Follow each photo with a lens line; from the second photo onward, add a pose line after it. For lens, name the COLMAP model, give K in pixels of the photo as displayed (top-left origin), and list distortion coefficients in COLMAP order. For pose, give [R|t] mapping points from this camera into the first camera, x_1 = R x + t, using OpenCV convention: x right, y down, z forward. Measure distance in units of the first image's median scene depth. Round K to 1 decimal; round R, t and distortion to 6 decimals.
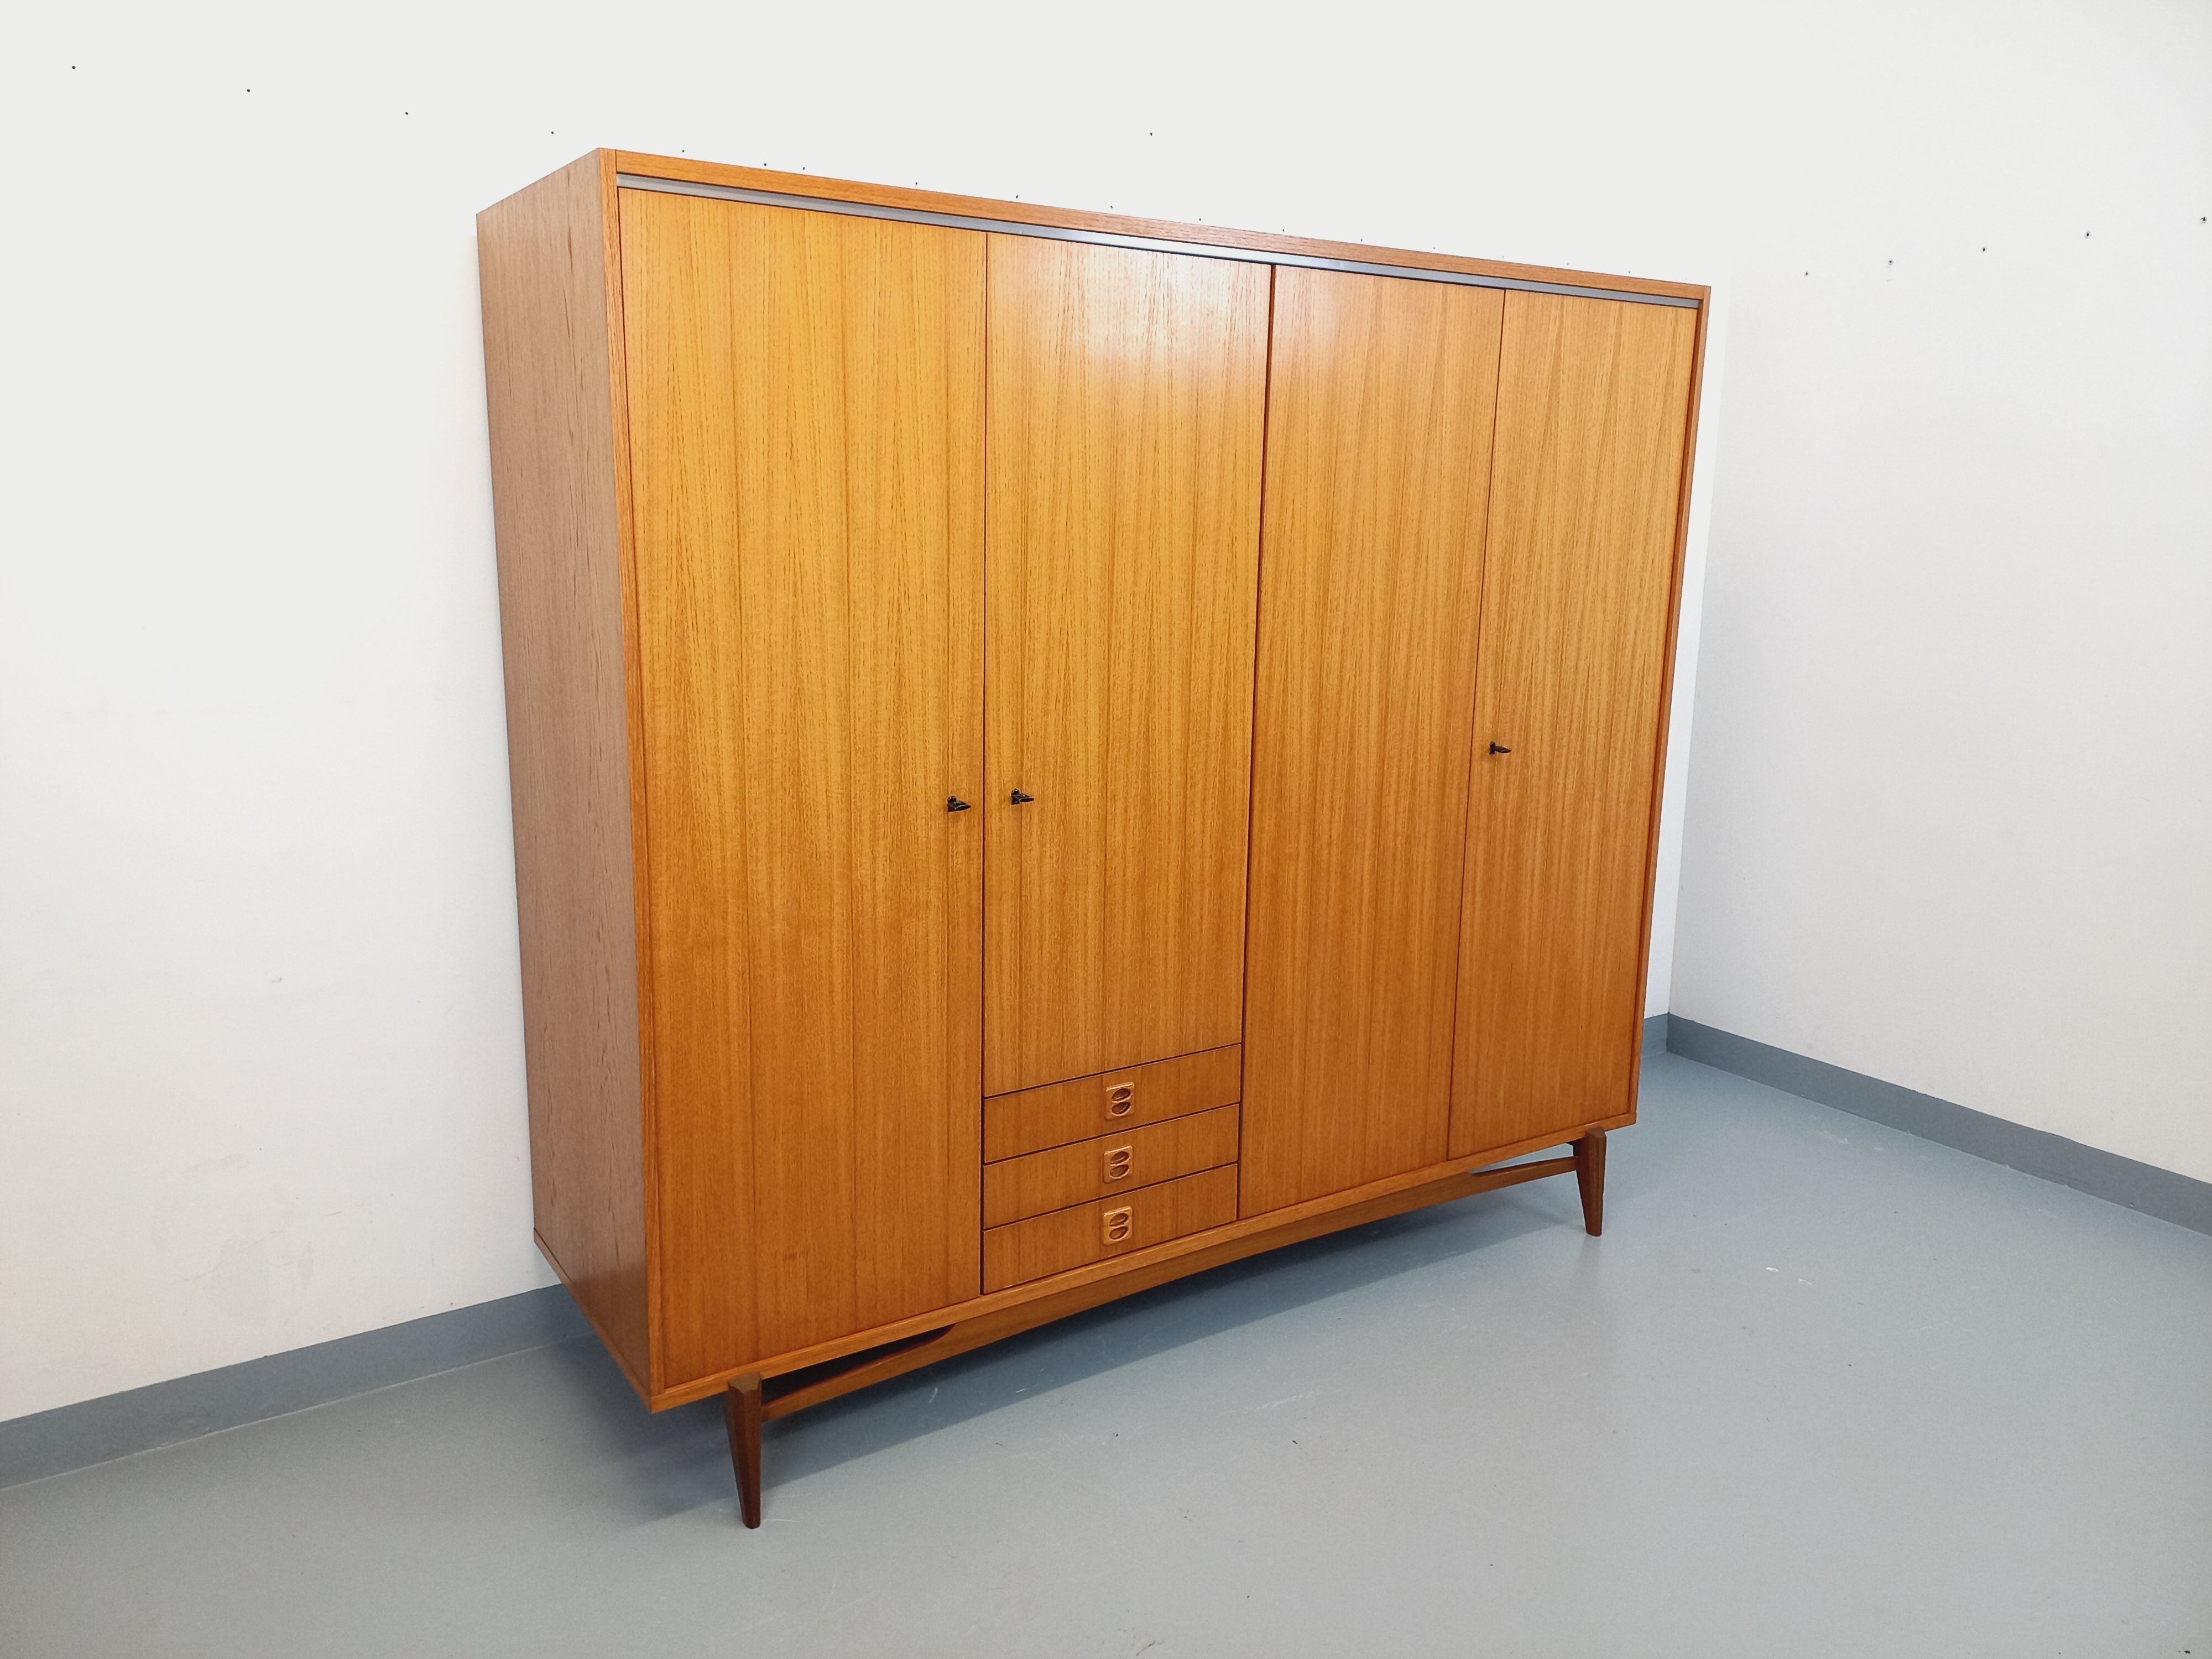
lens RADIAL K [[1622.7, 0, 1106.0], [0, 1622.7, 829.5], [0, 0, 1]] dist [0.104603, -0.136117]
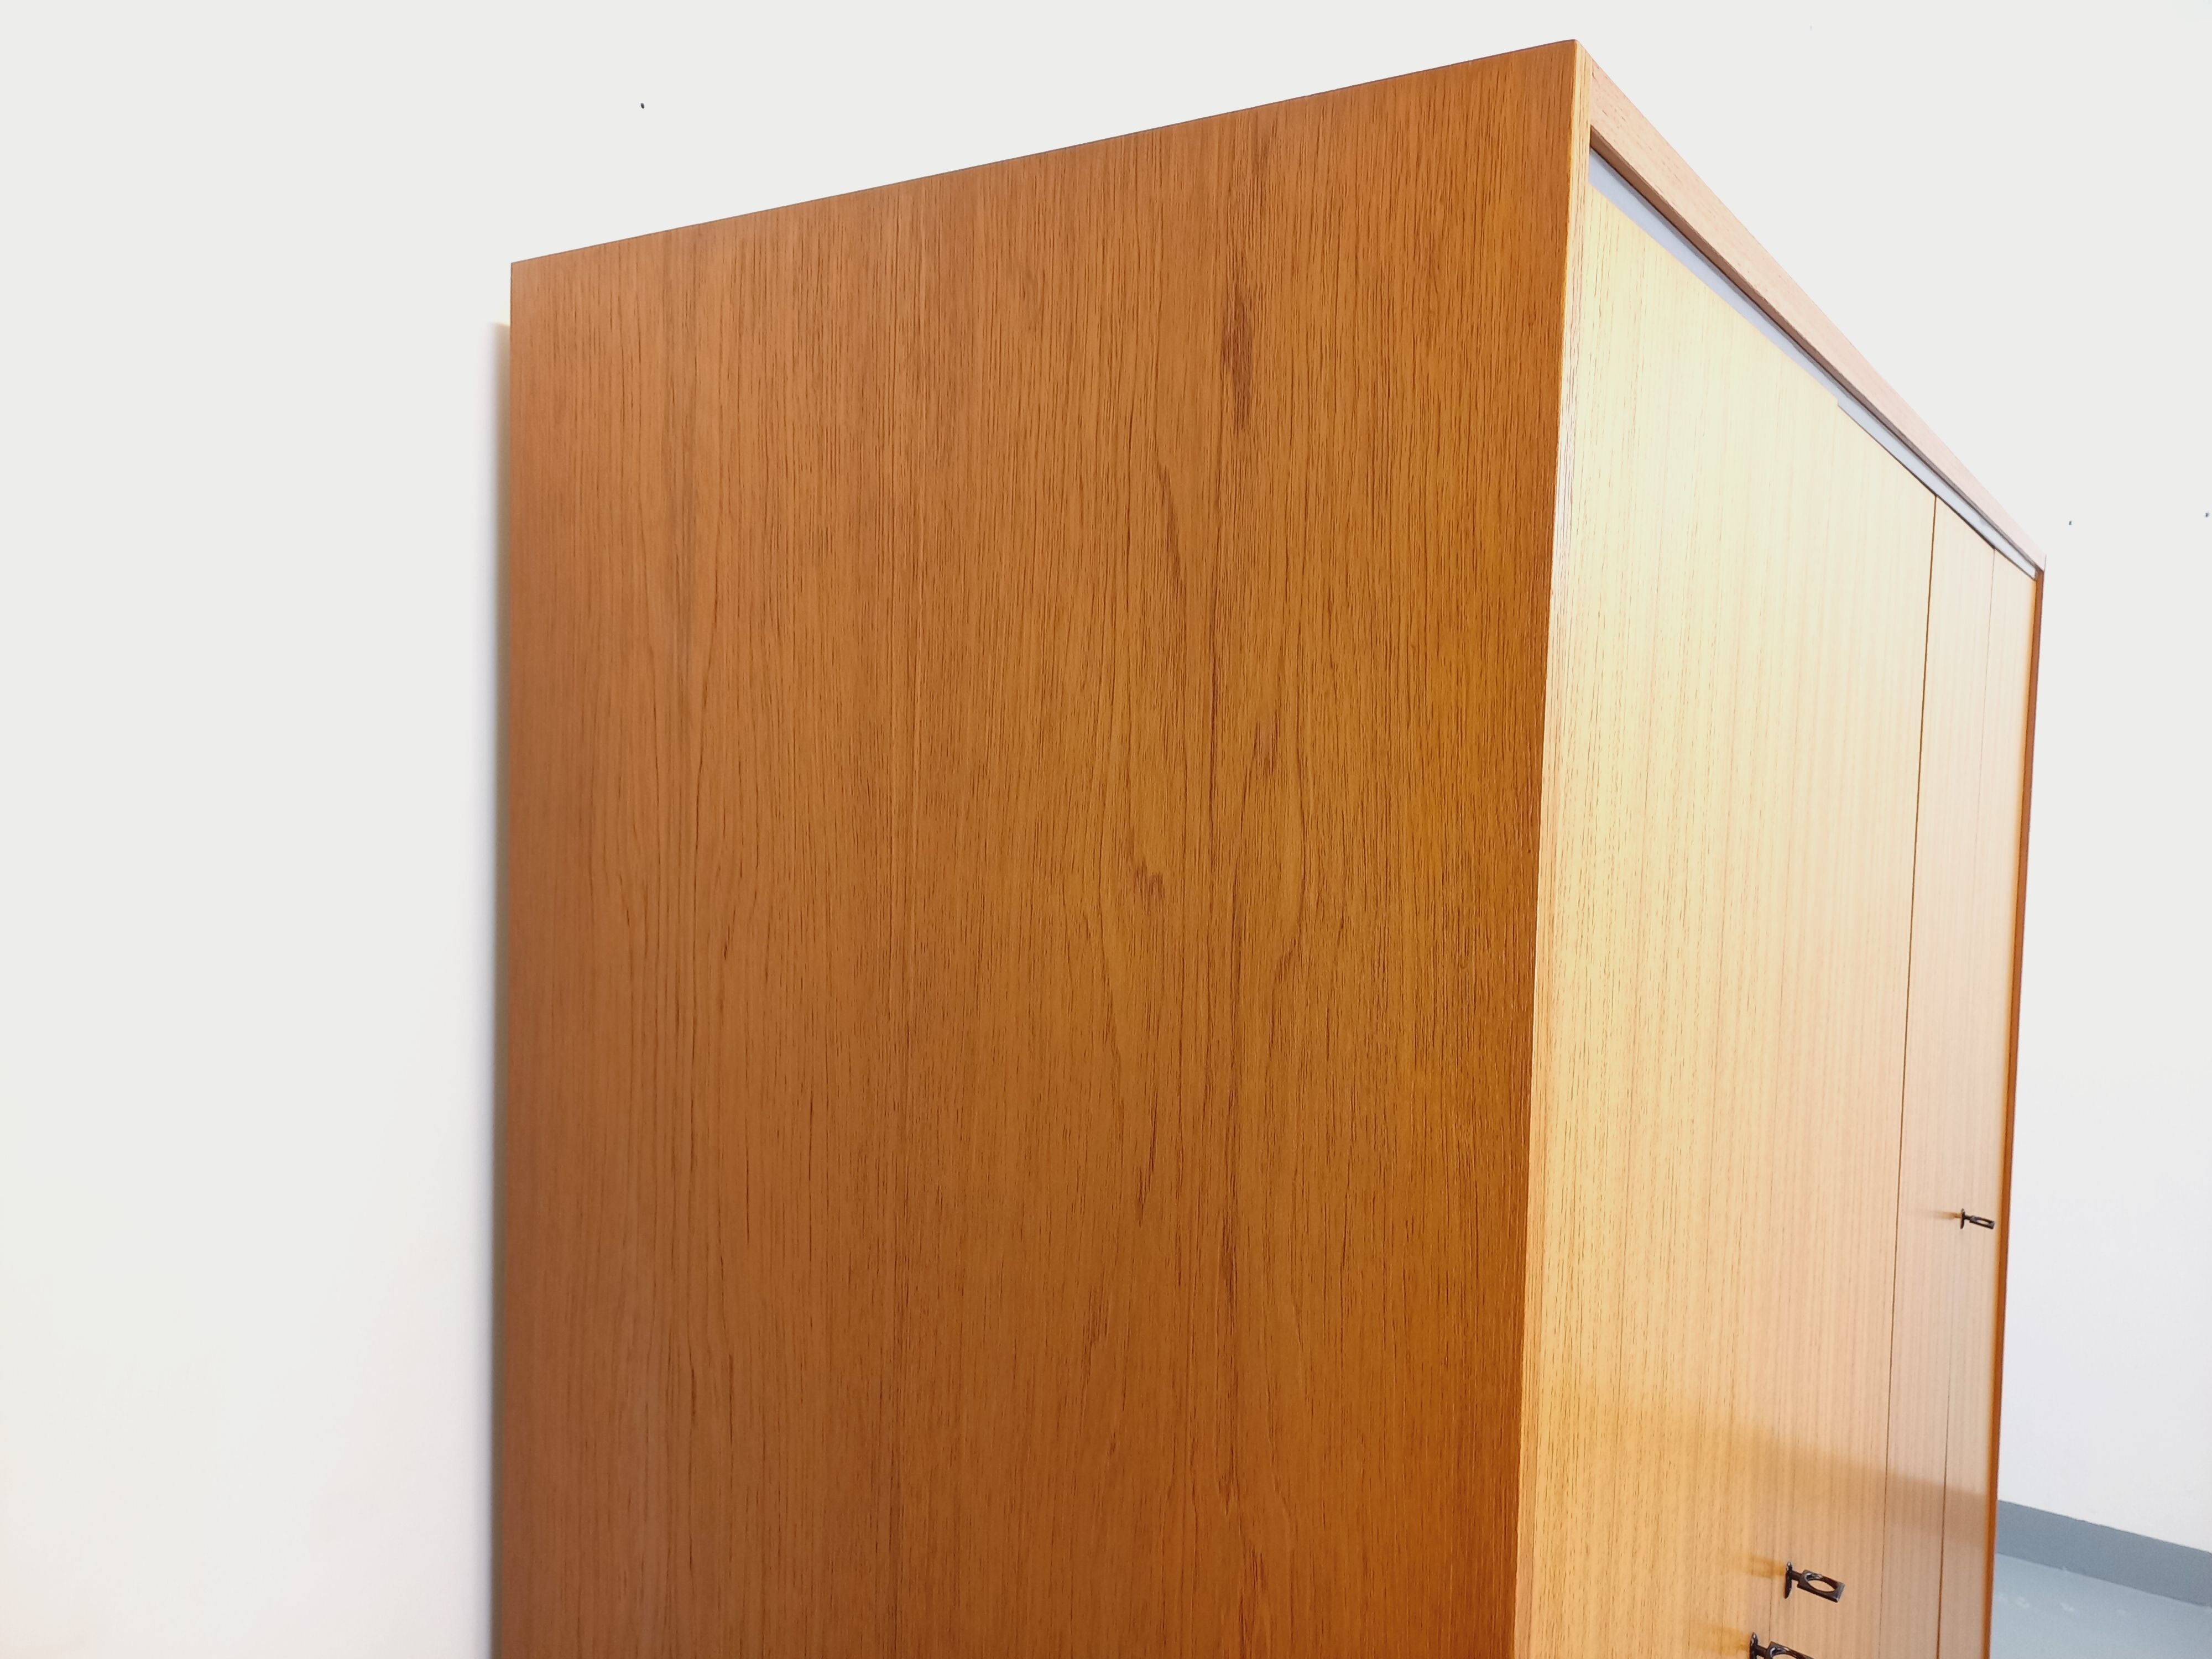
lens RADIAL K [[1639.4, 0, 1114.2], [0, 1639.4, 813.8], [0, 0, 1]] dist [0.083534, -0.135118]
pose [[0.916613, -0.020923, 0.399229, -0.393927], [0.075340, 0.989777, -0.121104, -0.181917], [-0.392613, 0.141083, 0.908818, 0.589329]]
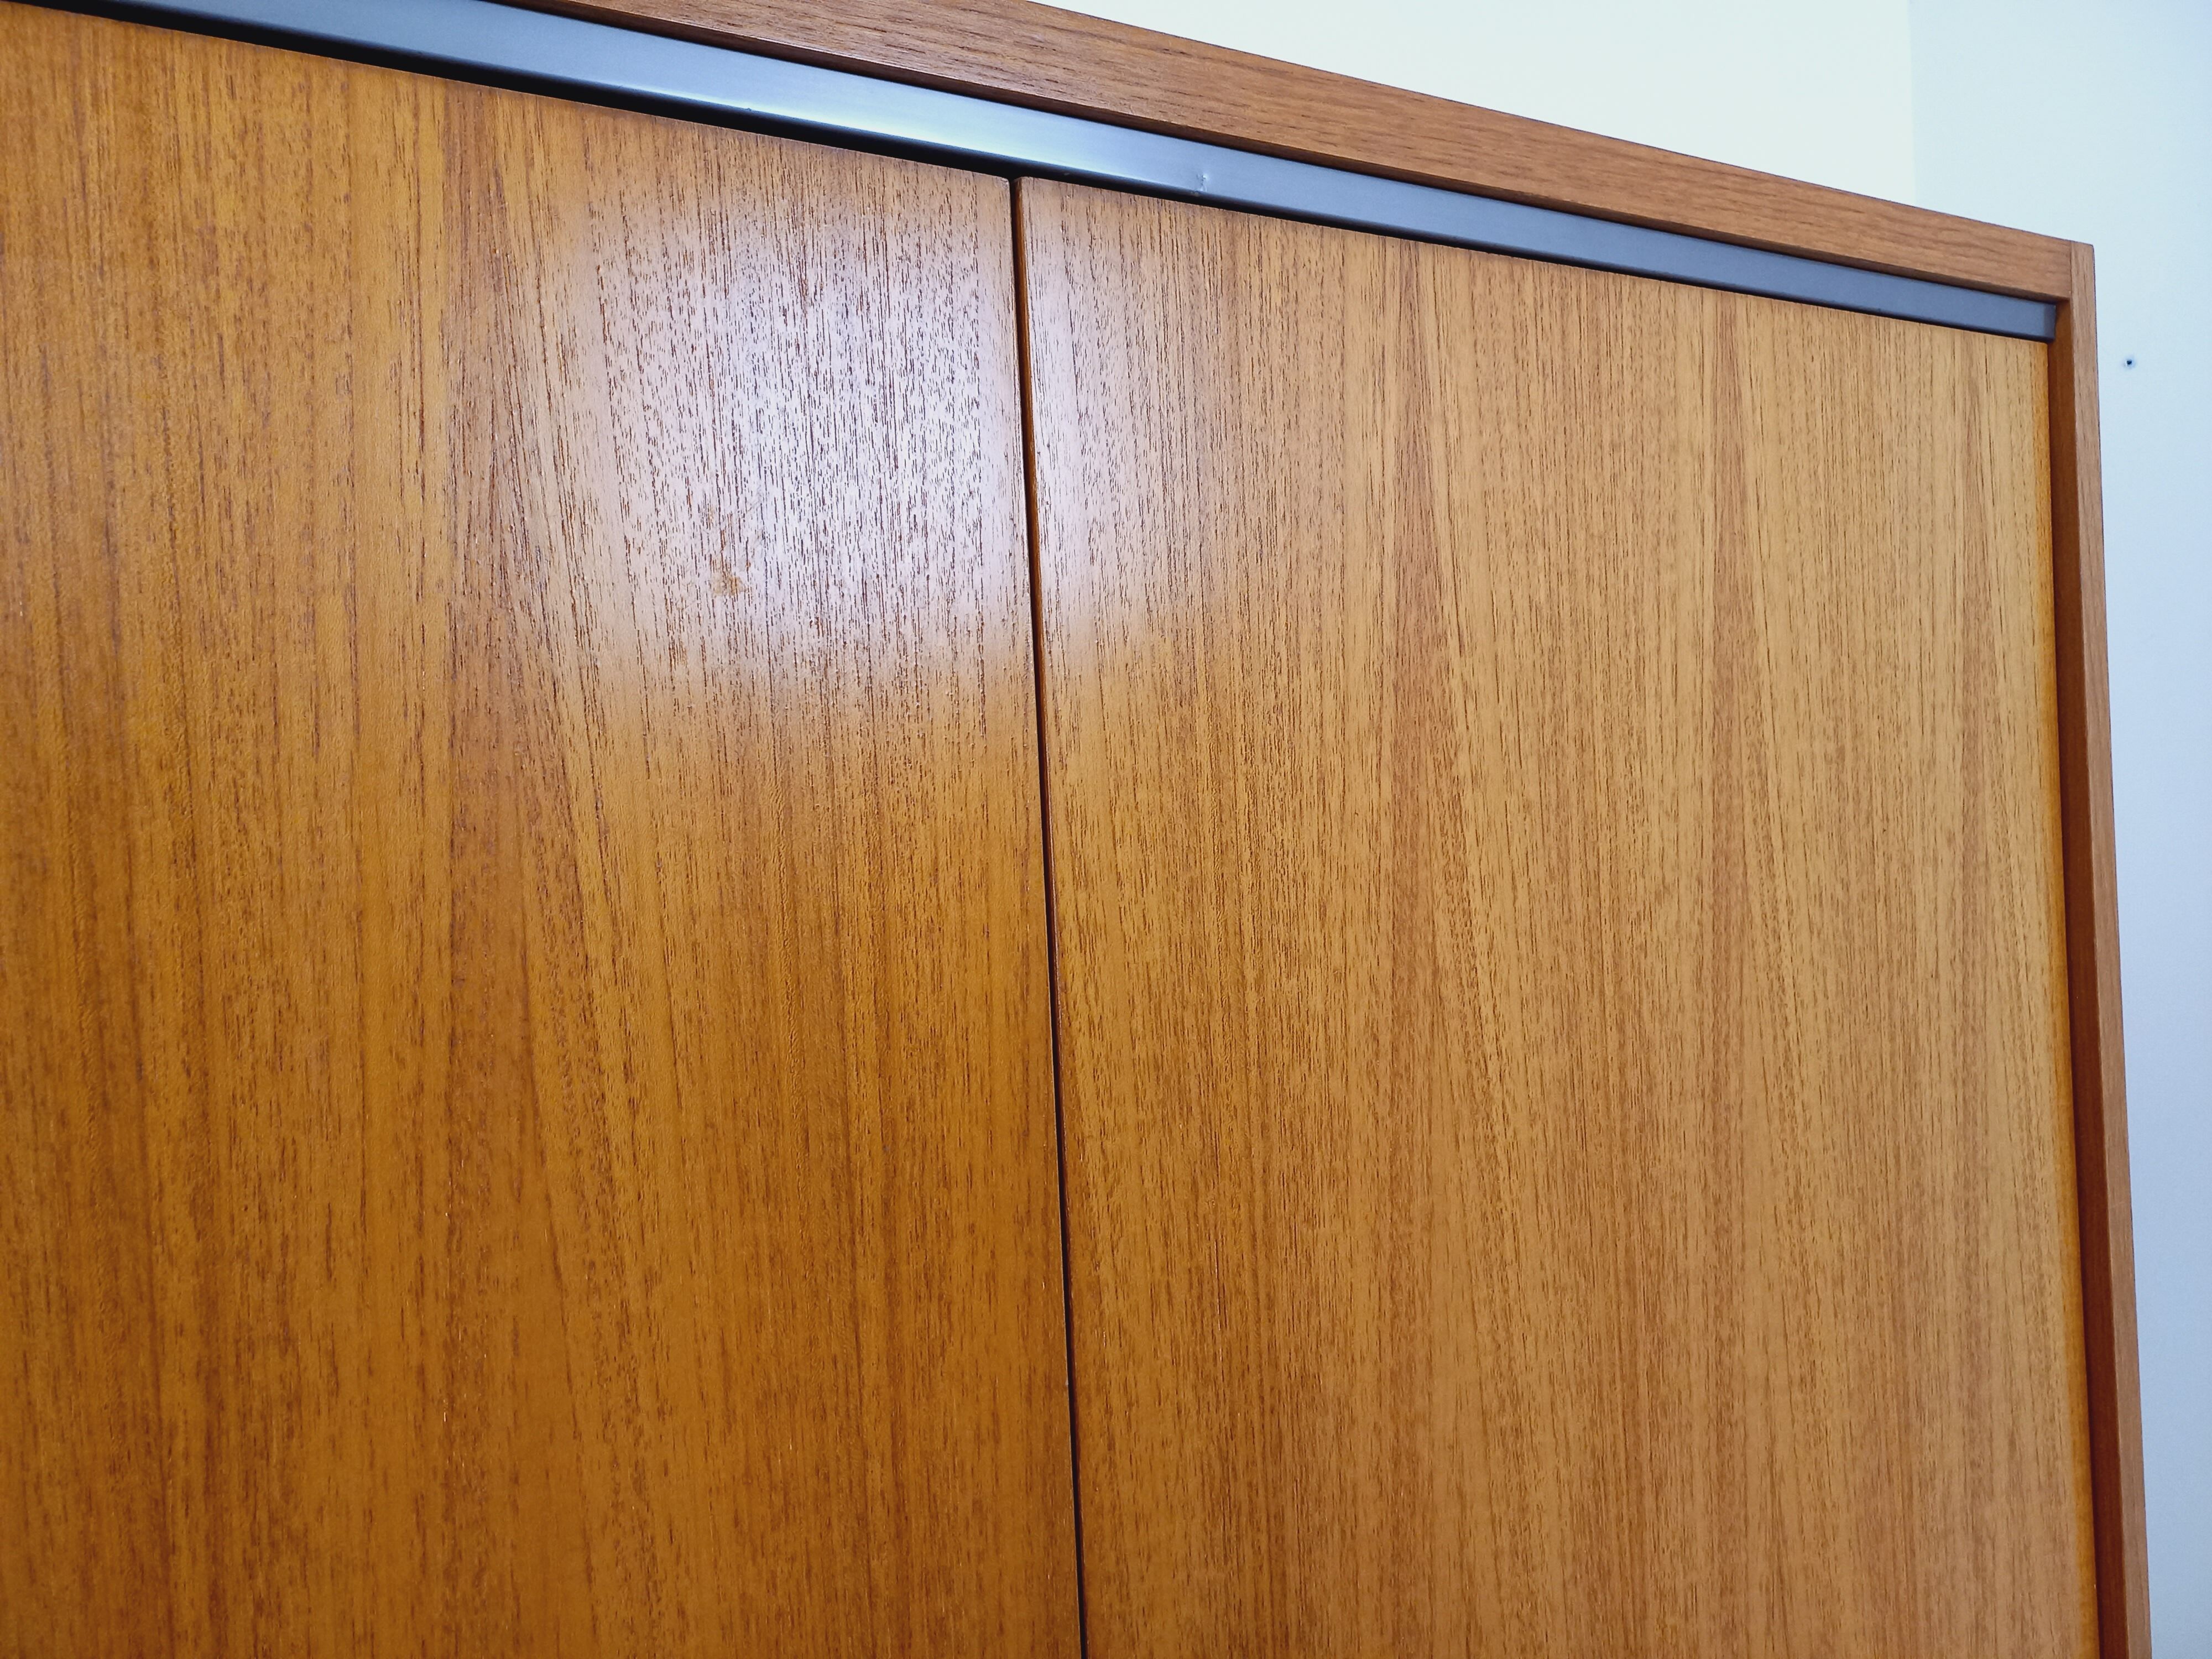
lens RADIAL K [[1639.4, 0, 1114.2], [0, 1639.4, 813.8], [0, 0, 1]] dist [0.083534, -0.135118]
pose [[0.997156, -0.068418, -0.031591, 0.278315], [0.061320, 0.980328, -0.187607, -0.259052], [0.043805, 0.185136, 0.981736, 0.936198]]
